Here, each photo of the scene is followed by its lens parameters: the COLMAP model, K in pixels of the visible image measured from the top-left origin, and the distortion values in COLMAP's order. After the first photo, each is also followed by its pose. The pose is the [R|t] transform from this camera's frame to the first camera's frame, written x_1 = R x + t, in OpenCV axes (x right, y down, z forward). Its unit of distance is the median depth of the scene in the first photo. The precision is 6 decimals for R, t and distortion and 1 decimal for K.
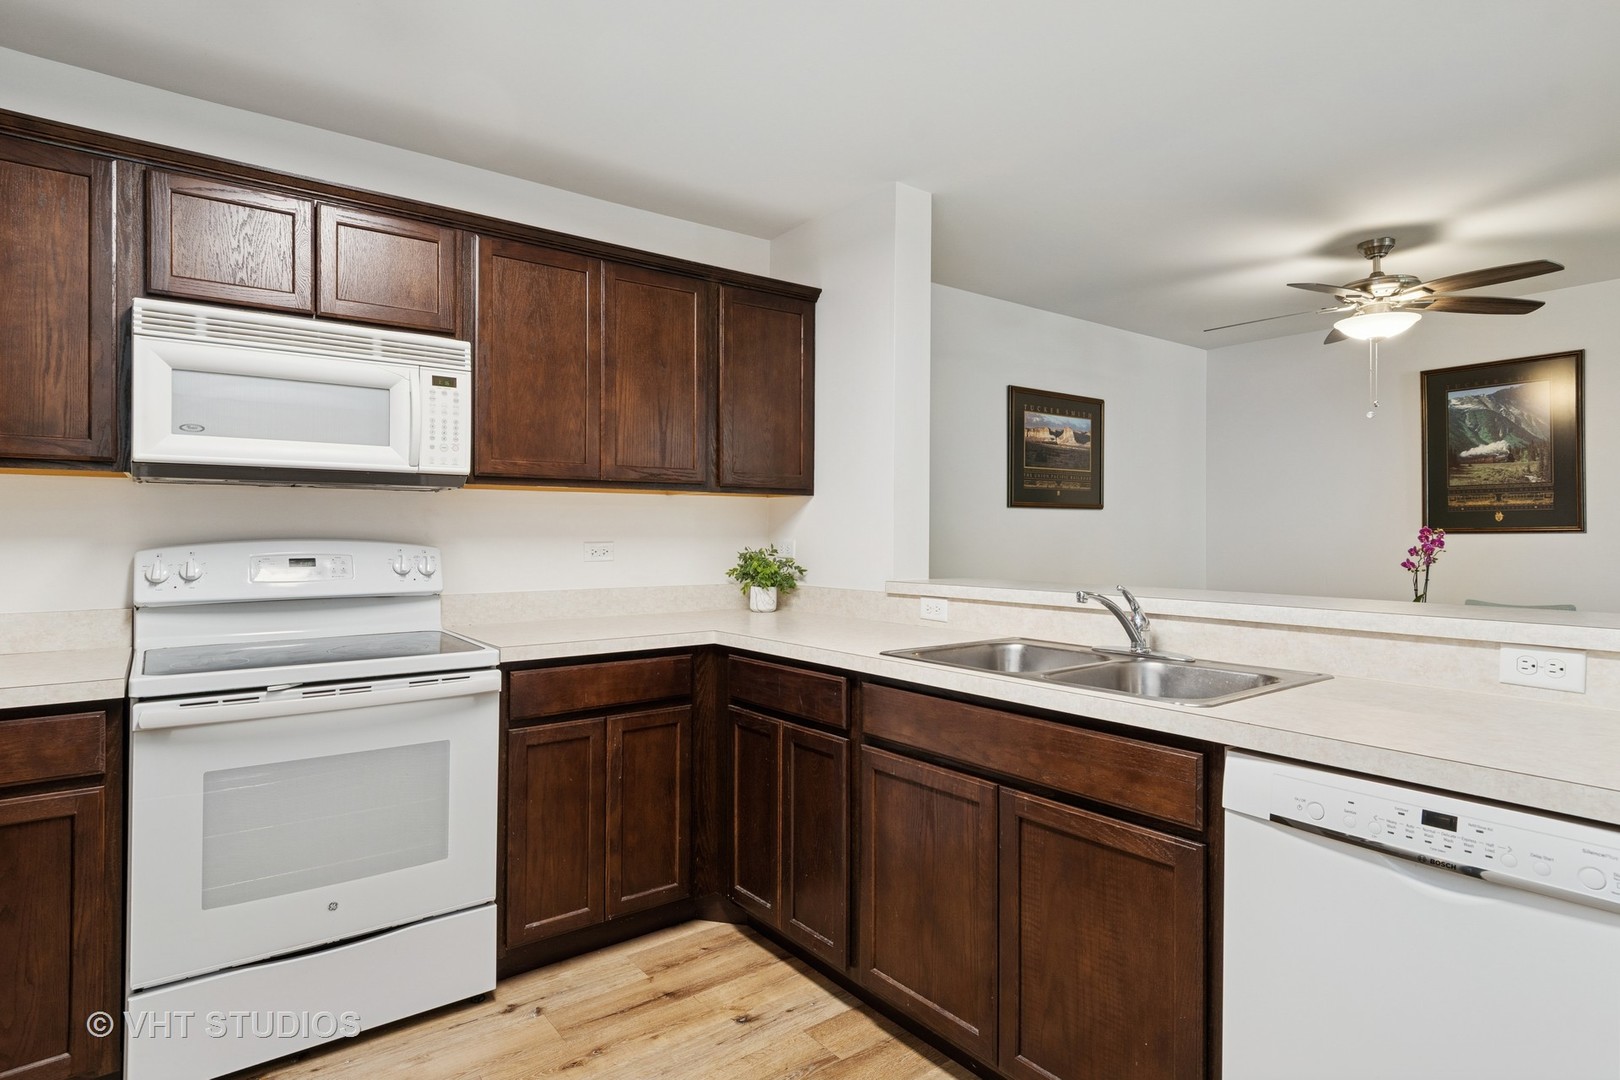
lens RADIAL K [[858.9, 0, 807.6], [0, 858.9, 516.2], [0, 0, 1]] dist [0.002189, -0.001356]
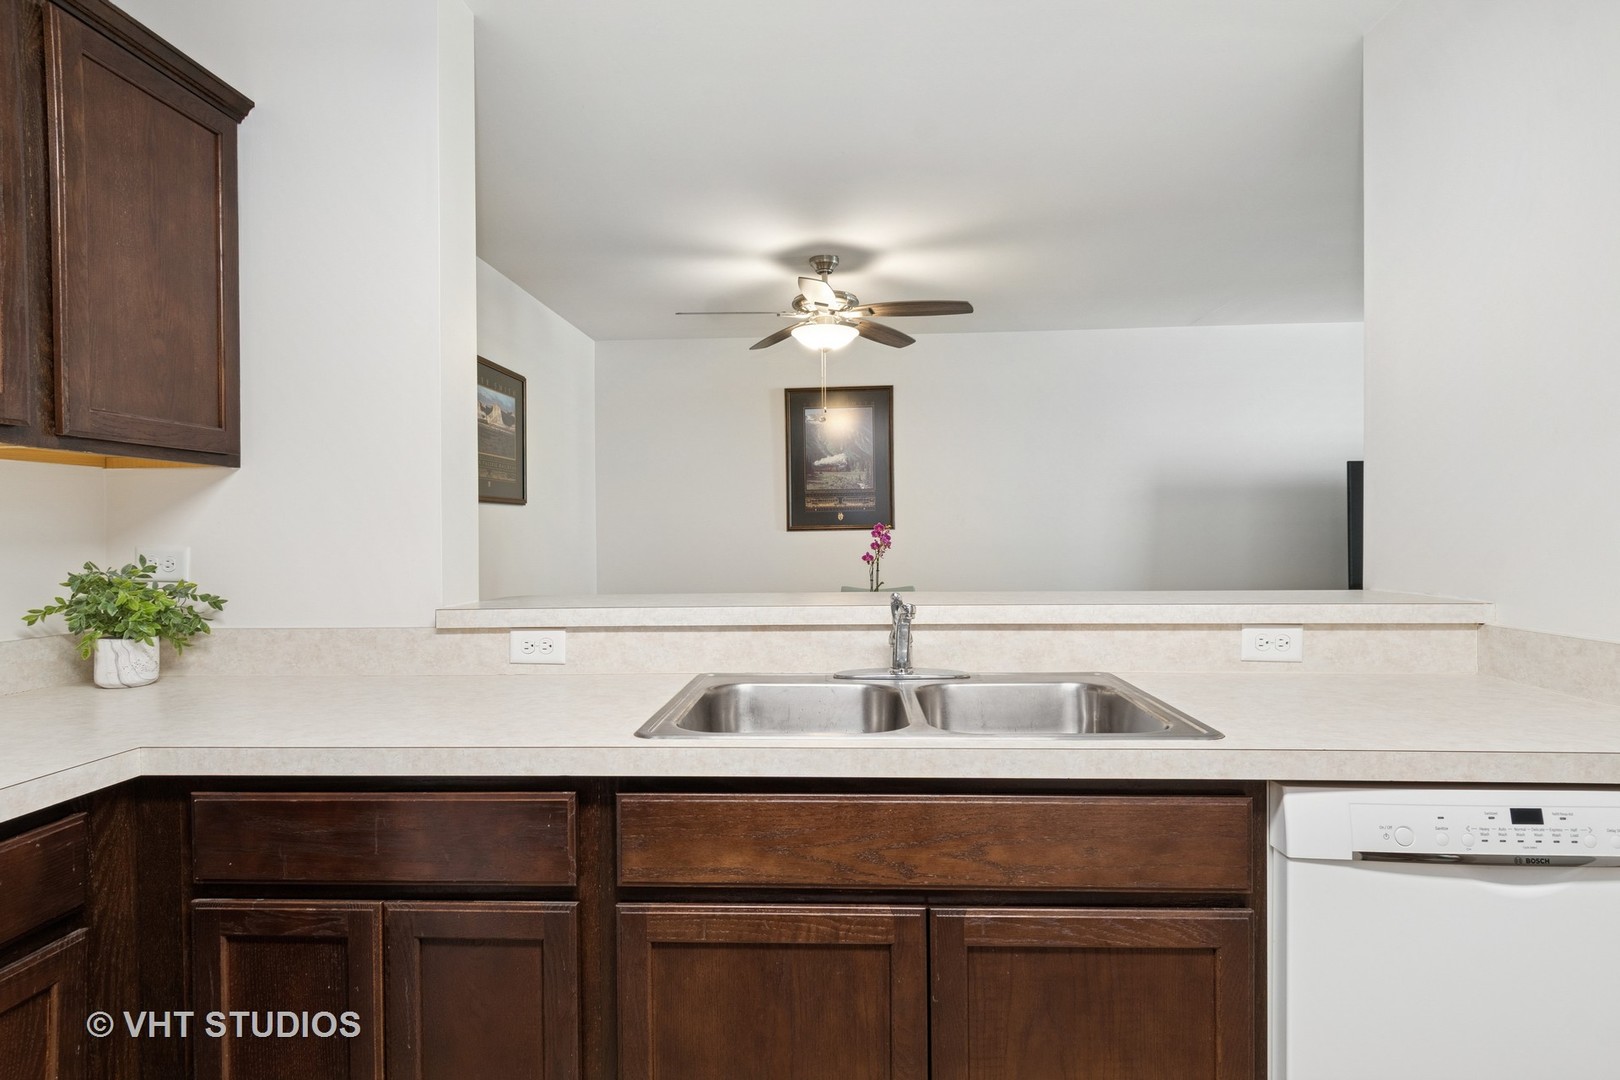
lens RADIAL K [[847.0, 0, 810.0], [0, 847.0, 540.0], [0, 0, 1]] dist [-0.001323, -0.001127]
pose [[0.644169, -0.014093, 0.764753, -0.189384], [-0.004765, 0.999737, 0.022436, 0.009999], [-0.764868, -0.018097, 0.643933, 0.379566]]
